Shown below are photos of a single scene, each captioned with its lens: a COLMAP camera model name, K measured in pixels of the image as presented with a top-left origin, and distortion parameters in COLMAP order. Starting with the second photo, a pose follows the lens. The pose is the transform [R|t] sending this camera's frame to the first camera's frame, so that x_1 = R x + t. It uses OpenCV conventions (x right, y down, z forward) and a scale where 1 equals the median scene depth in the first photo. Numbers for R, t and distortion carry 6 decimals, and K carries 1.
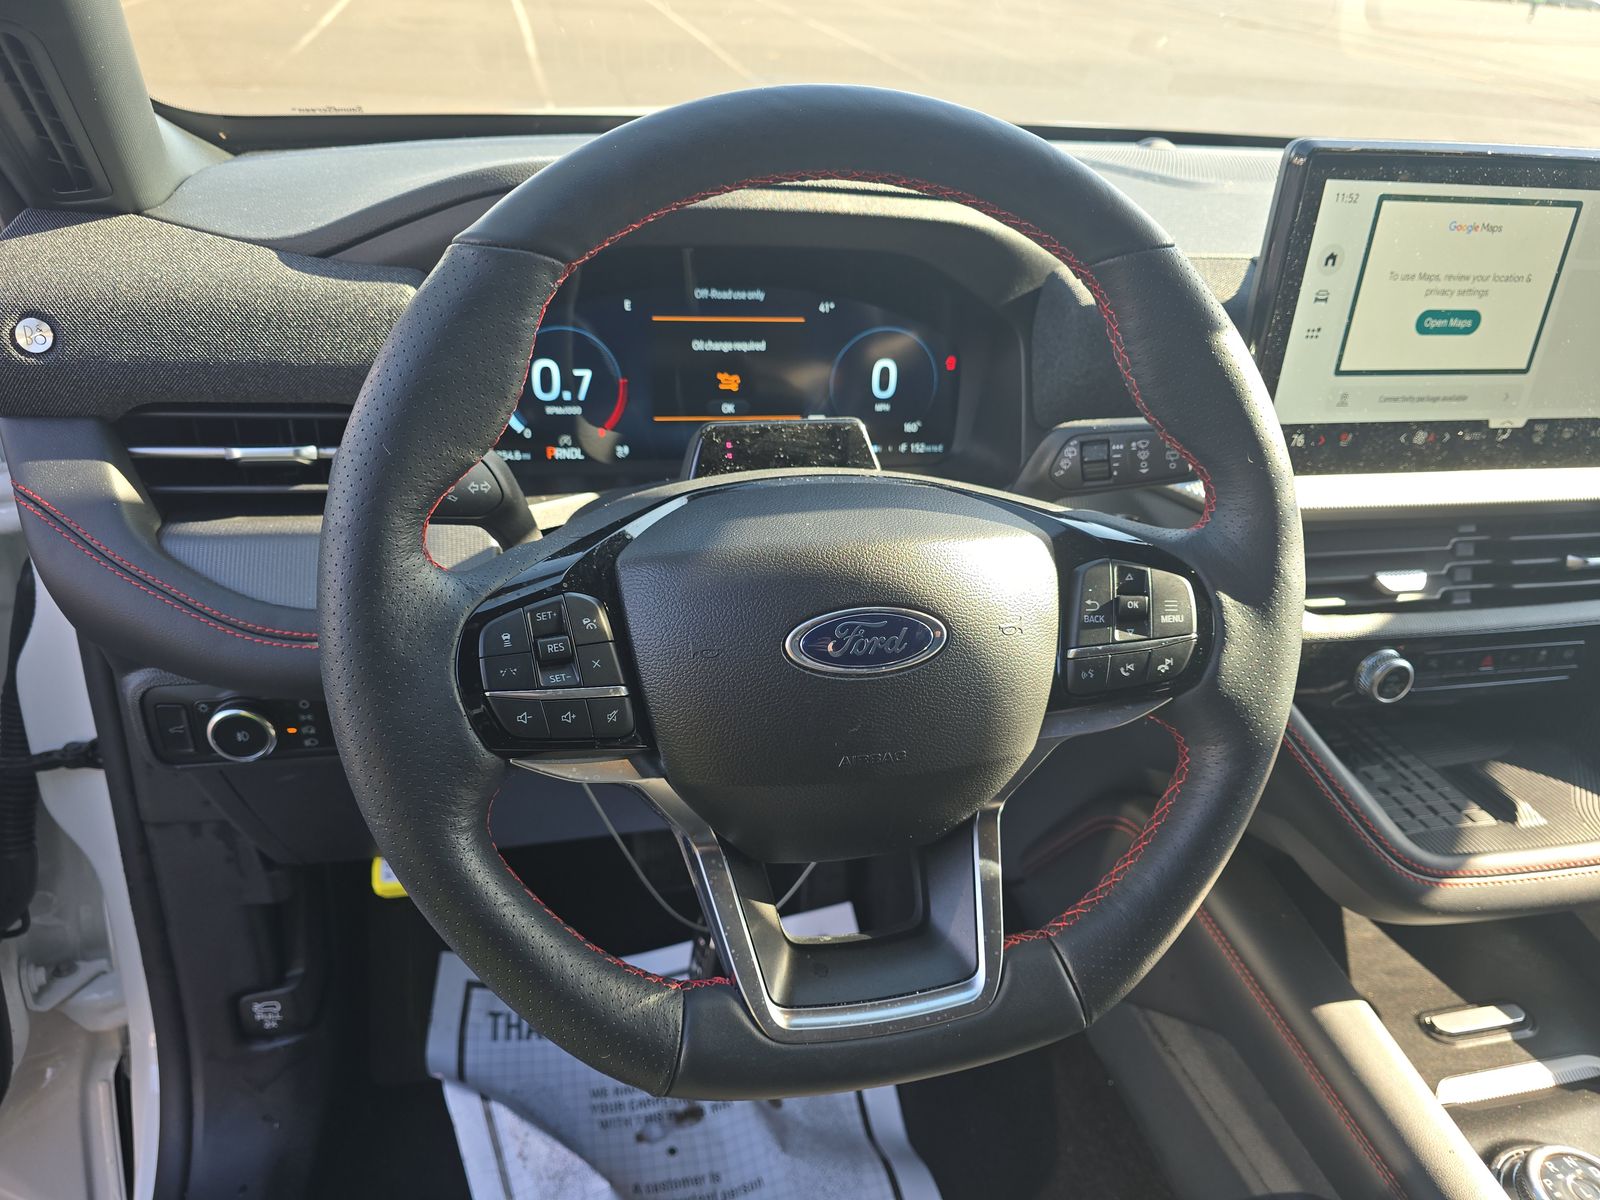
lens RADIAL K [[1116.2, 0, 734.3], [0, 1116.2, 601.6], [0, 0, 1]] dist [0.036700, -0.045512]
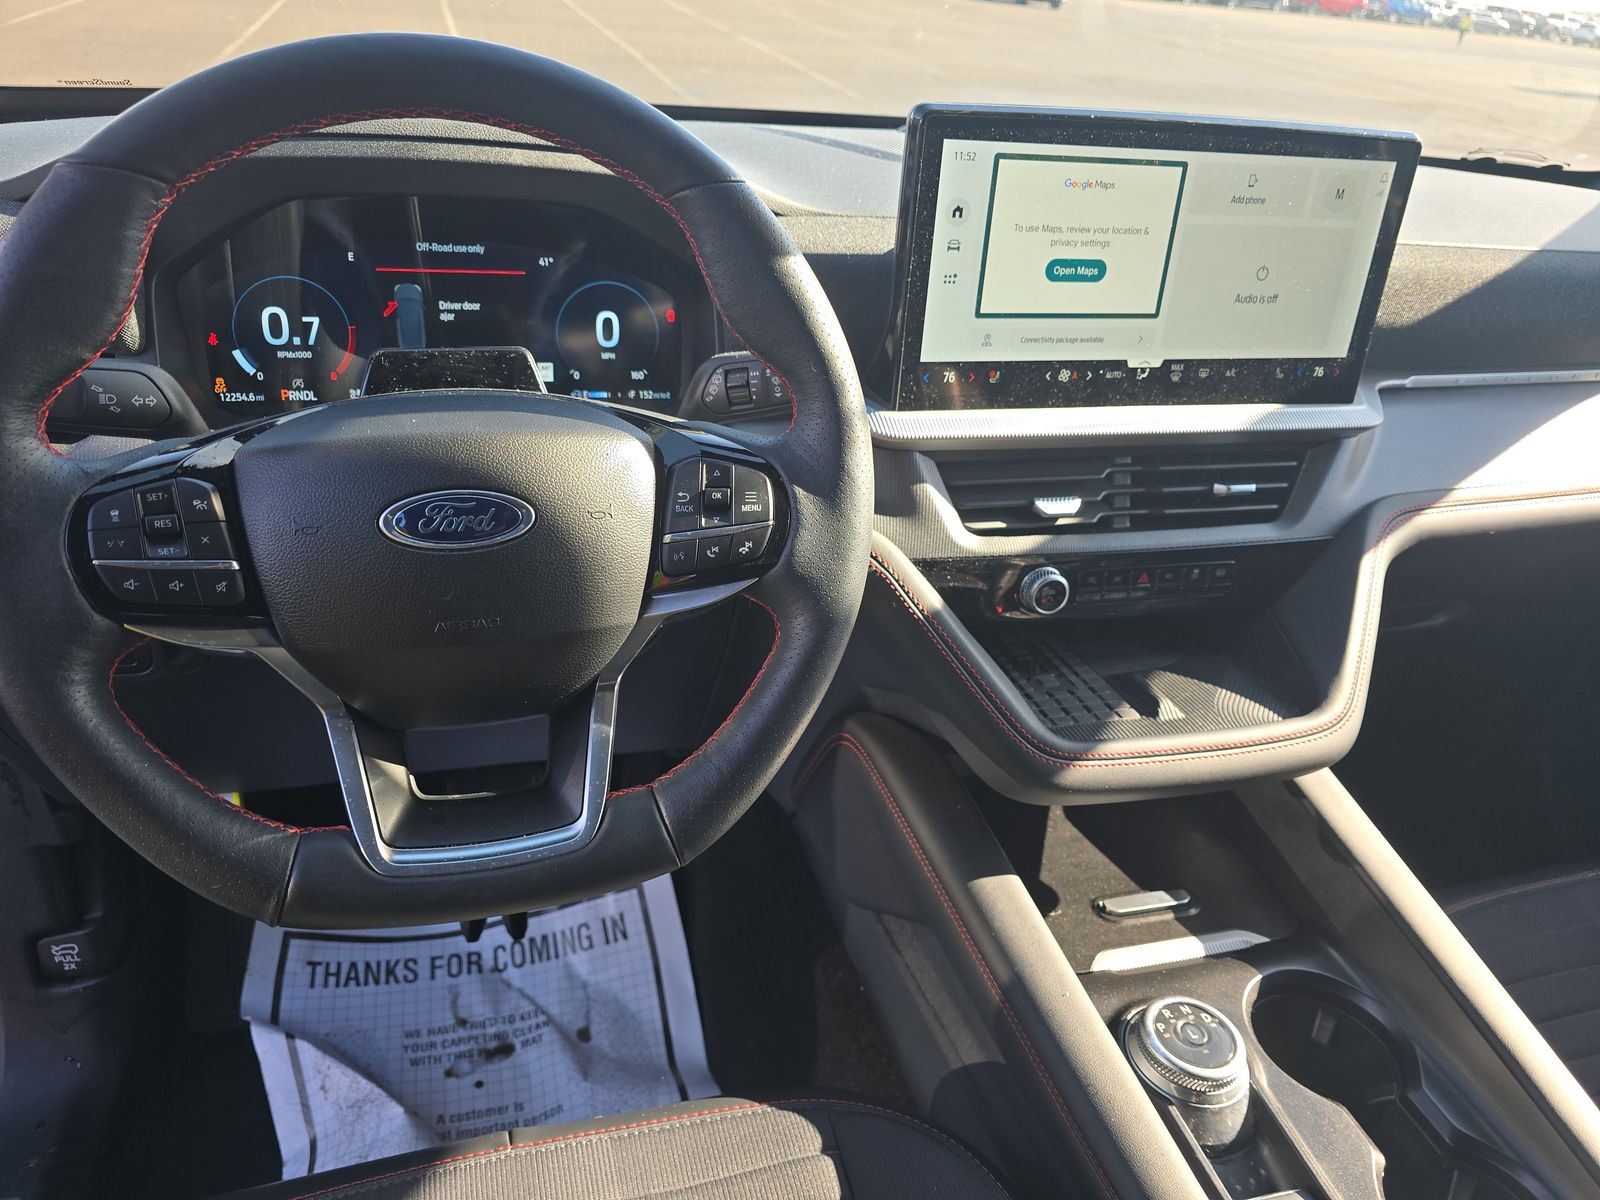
lens RADIAL K [[1116.2, 0, 745.0], [0, 1116.2, 603.2], [0, 0, 1]] dist [0.036700, -0.045512]
pose [[0.998549, -0.014086, 0.051983, 0.227138], [0.014663, 0.999835, -0.010735, 0.088358], [-0.051824, 0.011481, 0.998590, -0.099562]]
